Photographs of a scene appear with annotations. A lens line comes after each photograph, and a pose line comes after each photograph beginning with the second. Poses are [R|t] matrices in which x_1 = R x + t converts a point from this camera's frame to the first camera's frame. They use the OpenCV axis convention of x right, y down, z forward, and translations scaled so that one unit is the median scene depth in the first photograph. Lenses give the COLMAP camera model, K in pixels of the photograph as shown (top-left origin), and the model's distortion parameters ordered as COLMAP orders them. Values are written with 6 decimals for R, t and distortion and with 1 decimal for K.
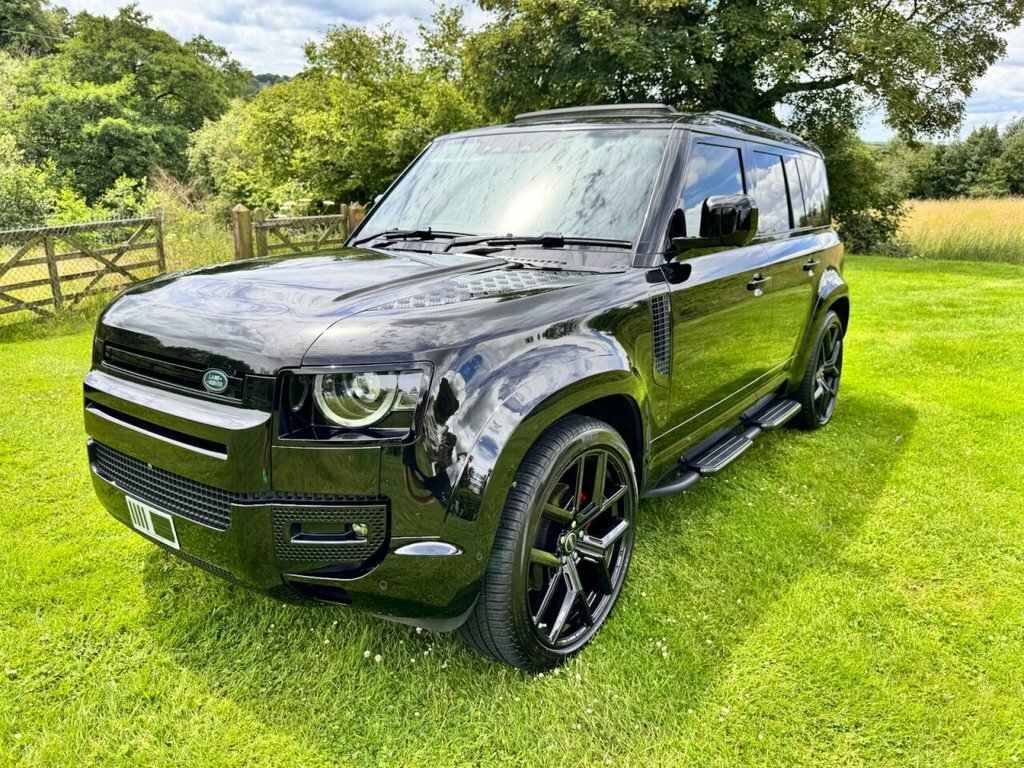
lens RADIAL K [[724.7, 0, 510.3], [0, 724.7, 385.8], [0, 0, 1]] dist [0.025748, -0.035076]
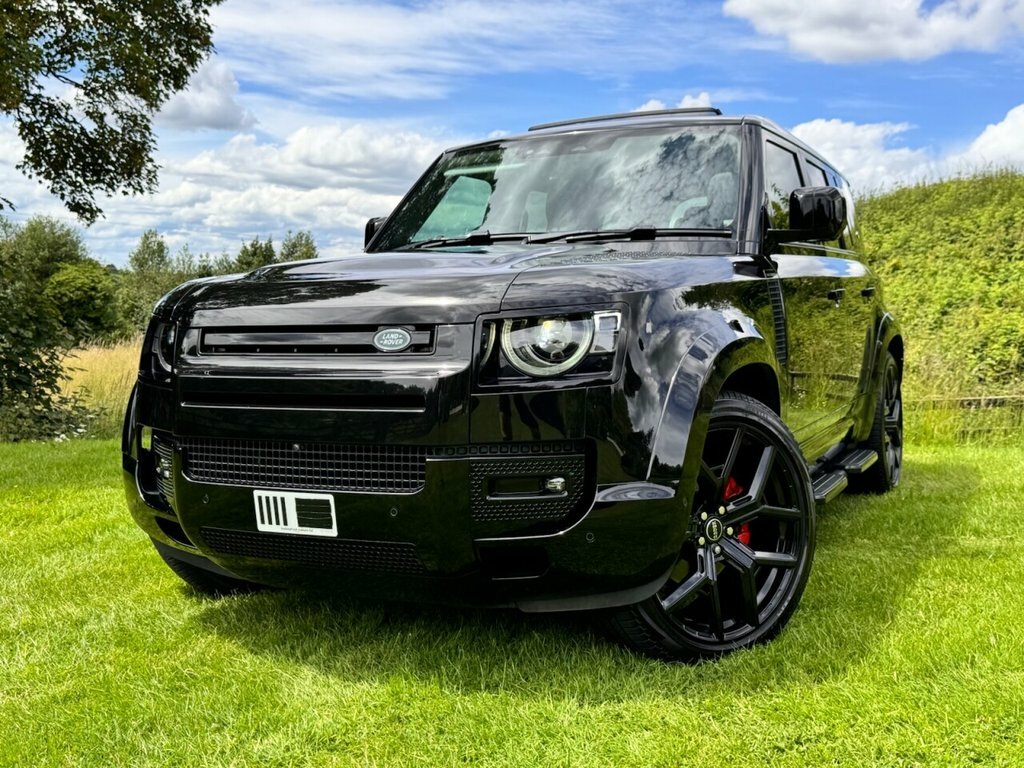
lens RADIAL K [[1089.4, 0, 512.0], [0, 1089.4, 384.0], [0, 0, 1]] dist [0.166483, -0.376168]
pose [[0.984348, -0.037152, 0.172275, -0.464546], [0.068261, 0.981598, -0.178344, 0.293527], [-0.162479, 0.187312, 0.968770, -0.368435]]
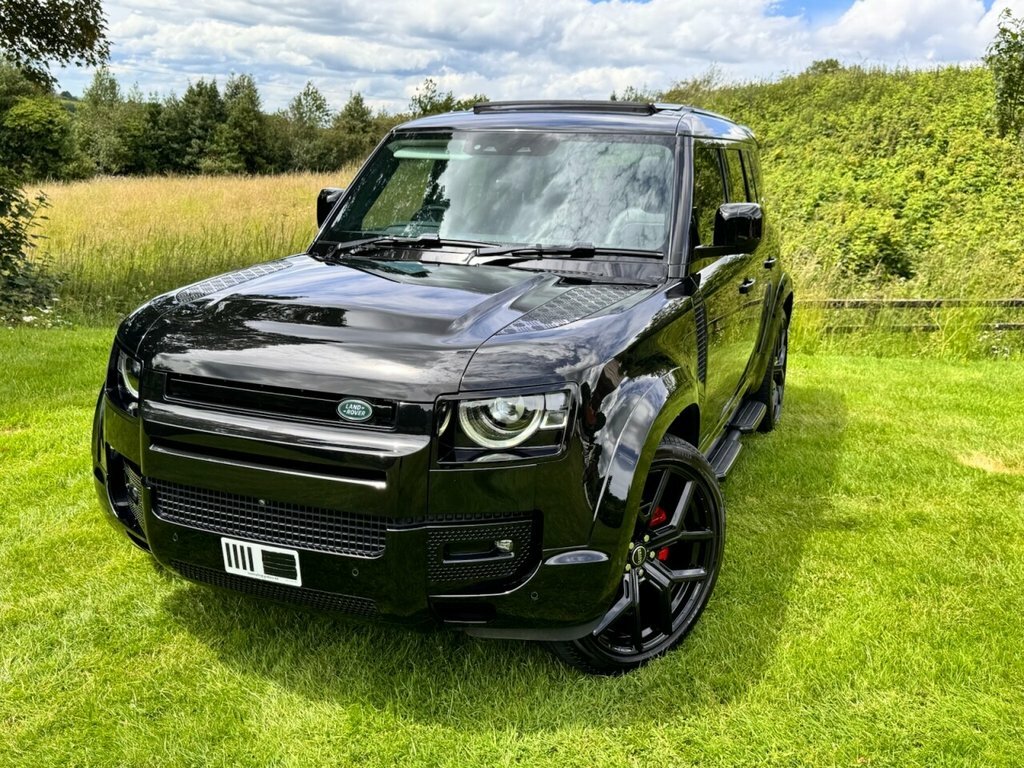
lens RADIAL K [[943.0, 0, 507.8], [0, 943.0, 383.5], [0, 0, 1]] dist [0.118246, -0.239960]
pose [[0.969354, -0.043871, 0.241718, -0.478387], [0.046488, 0.998906, -0.005131, -0.024867], [-0.241228, 0.016211, 0.970333, -0.294266]]
